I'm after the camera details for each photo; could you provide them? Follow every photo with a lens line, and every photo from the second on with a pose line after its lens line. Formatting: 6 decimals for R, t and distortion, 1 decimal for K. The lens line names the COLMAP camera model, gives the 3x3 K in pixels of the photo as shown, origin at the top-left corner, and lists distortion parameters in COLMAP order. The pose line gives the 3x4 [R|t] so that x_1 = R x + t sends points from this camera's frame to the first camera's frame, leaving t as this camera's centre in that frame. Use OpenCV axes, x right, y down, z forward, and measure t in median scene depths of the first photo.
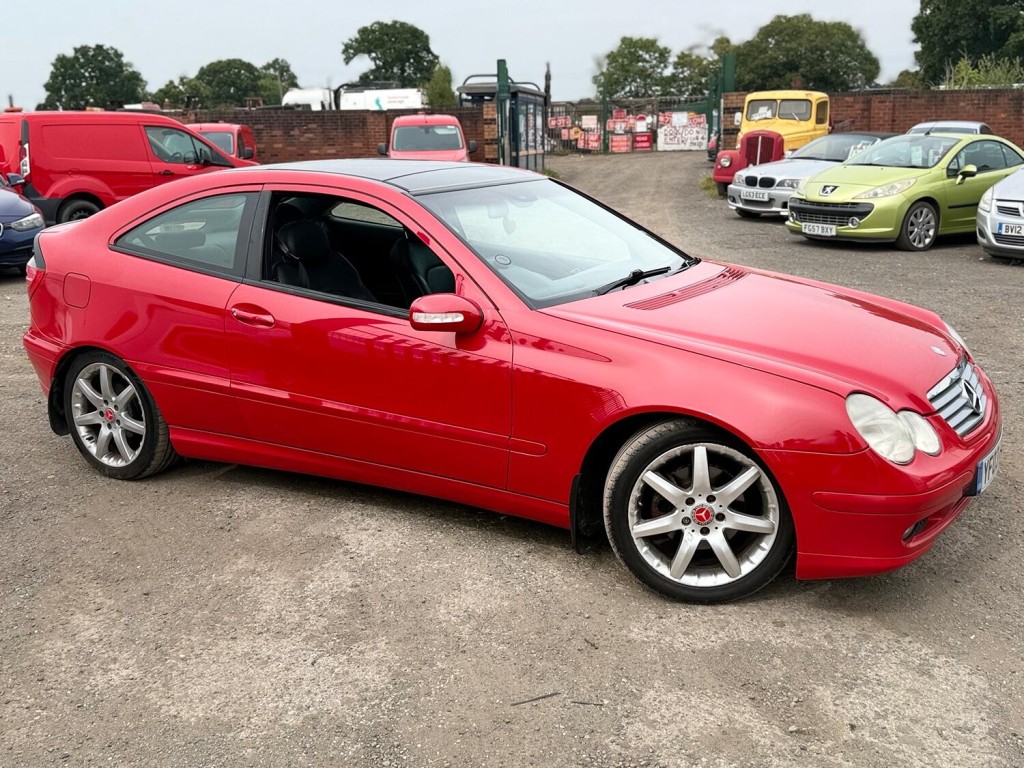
lens RADIAL K [[1042.4, 0, 515.2], [0, 1042.4, 393.1], [0, 0, 1]] dist [0.016716, 0.000000]
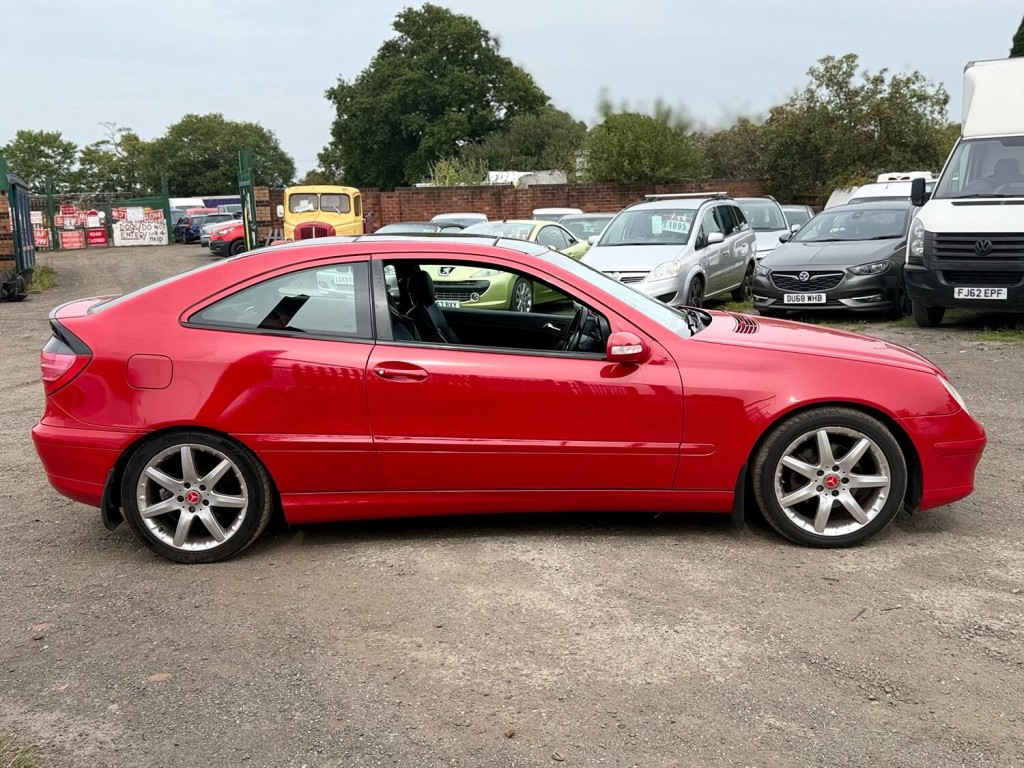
lens RADIAL K [[1042.4, 0, 509.5], [0, 1042.4, 377.5], [0, 0, 1]] dist [0.016716, 0.000000]
pose [[0.875315, -0.080320, 0.476836, -0.625079], [0.128267, 0.989350, -0.068806, 0.018335], [-0.466231, 0.121390, 0.876295, 0.000136]]
